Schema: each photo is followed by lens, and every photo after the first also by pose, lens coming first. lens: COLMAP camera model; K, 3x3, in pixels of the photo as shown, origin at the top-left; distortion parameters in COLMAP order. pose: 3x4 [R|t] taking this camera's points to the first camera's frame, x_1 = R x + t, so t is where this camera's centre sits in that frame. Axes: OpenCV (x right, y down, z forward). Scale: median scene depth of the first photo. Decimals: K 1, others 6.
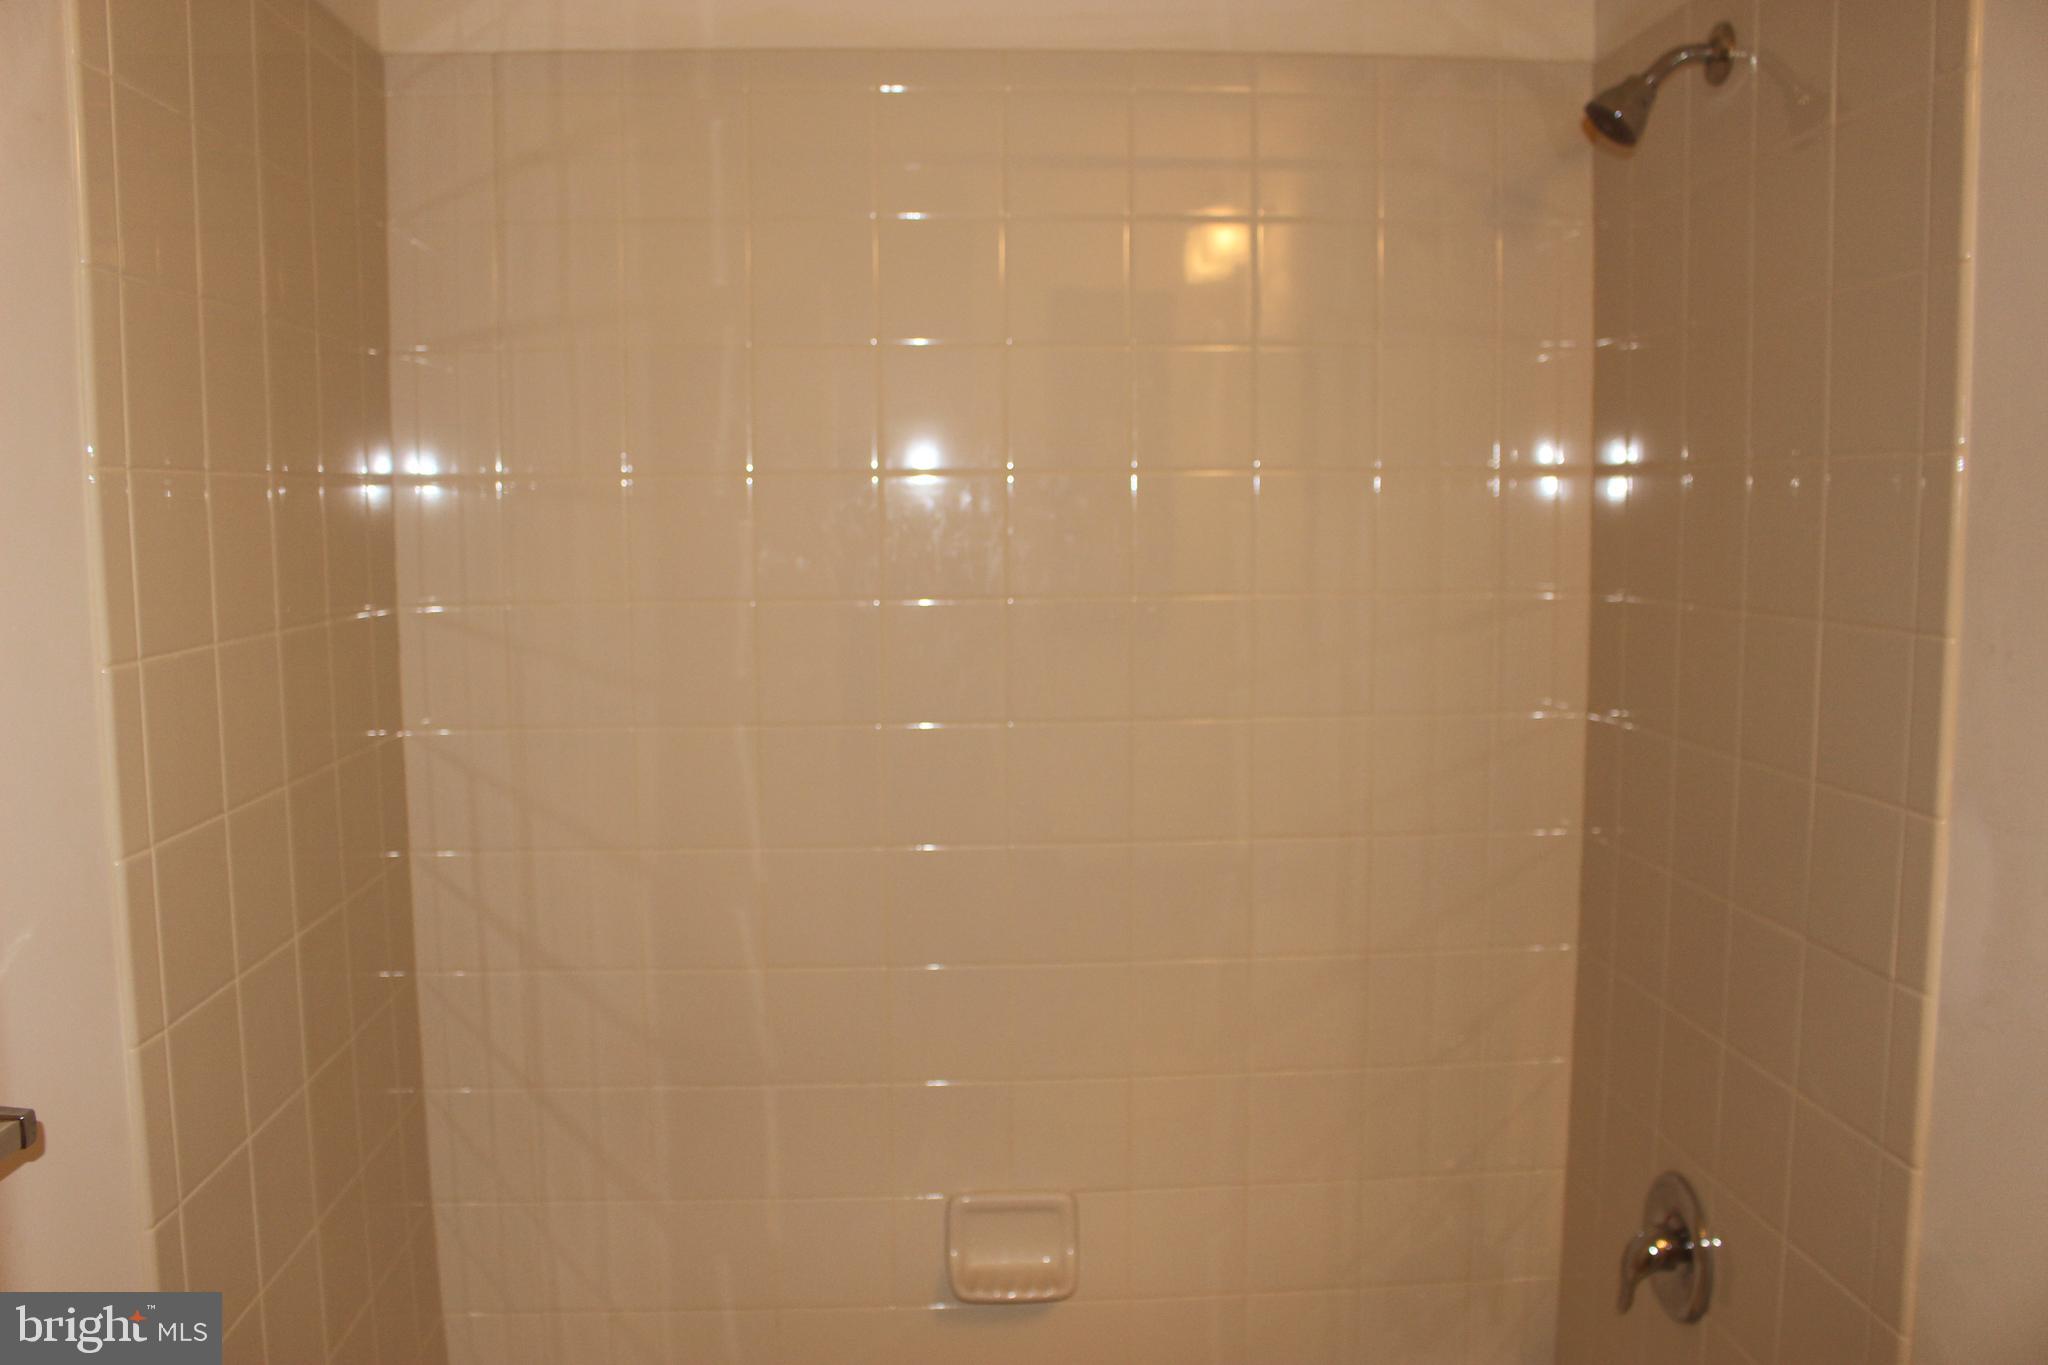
lens RADIAL K [[1707.7, 0, 1025.1], [0, 1707.7, 696.1], [0, 0, 1]] dist [-0.113874, 0.068473]
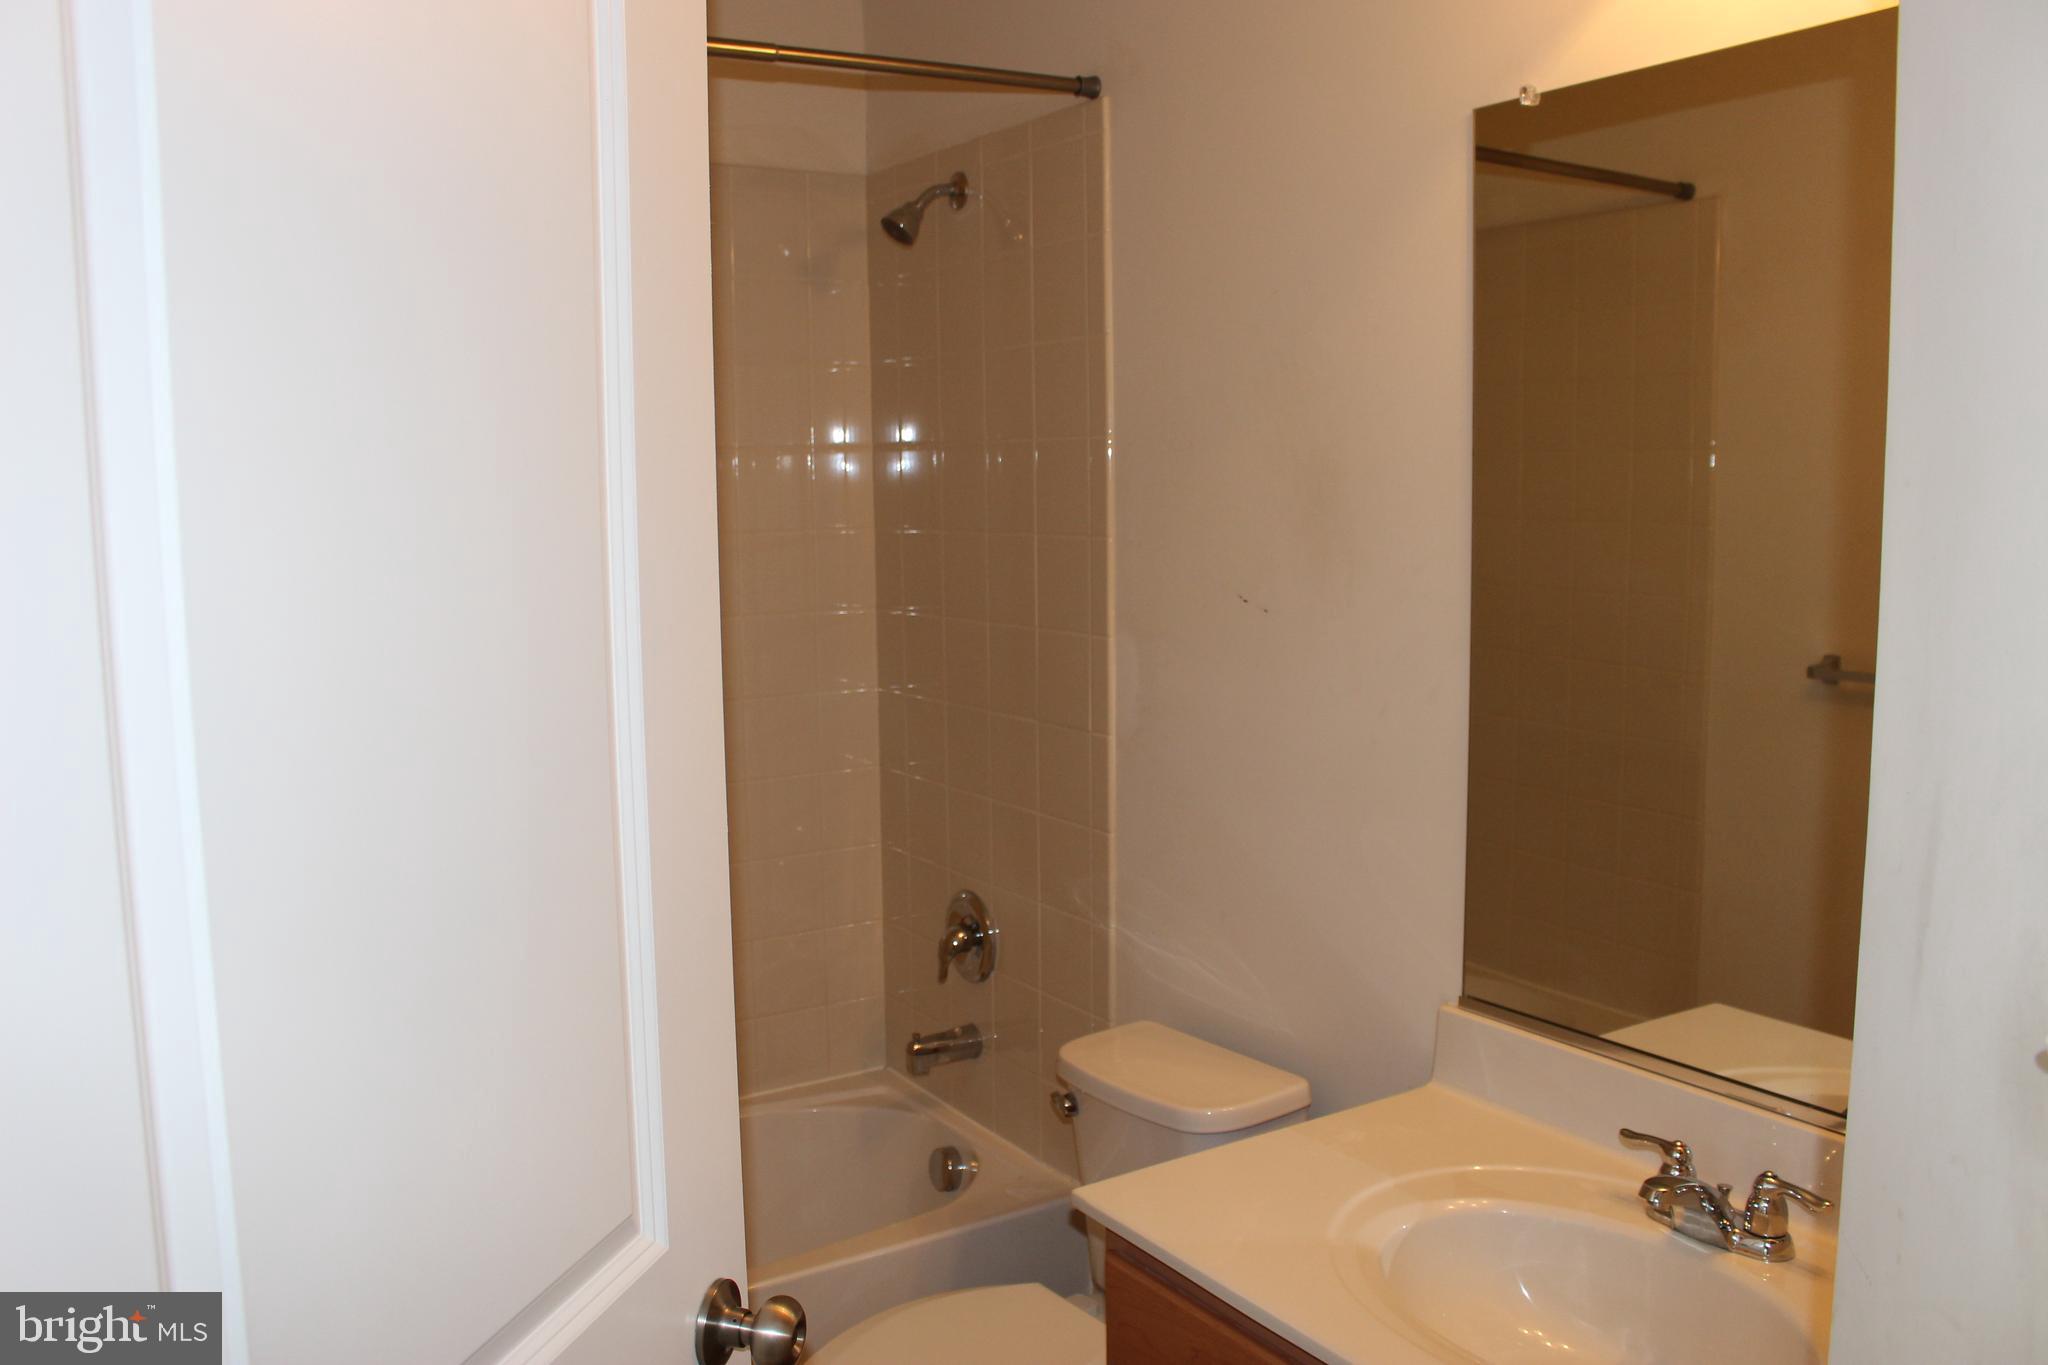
lens RADIAL K [[1707.7, 0, 1031.4], [0, 1707.7, 683.2], [0, 0, 1]] dist [-0.113874, 0.068473]
pose [[0.877521, -0.058951, 0.475901, -0.314026], [0.056908, 0.998204, 0.018717, 0.062616], [-0.476150, 0.010657, 0.879300, -0.455152]]
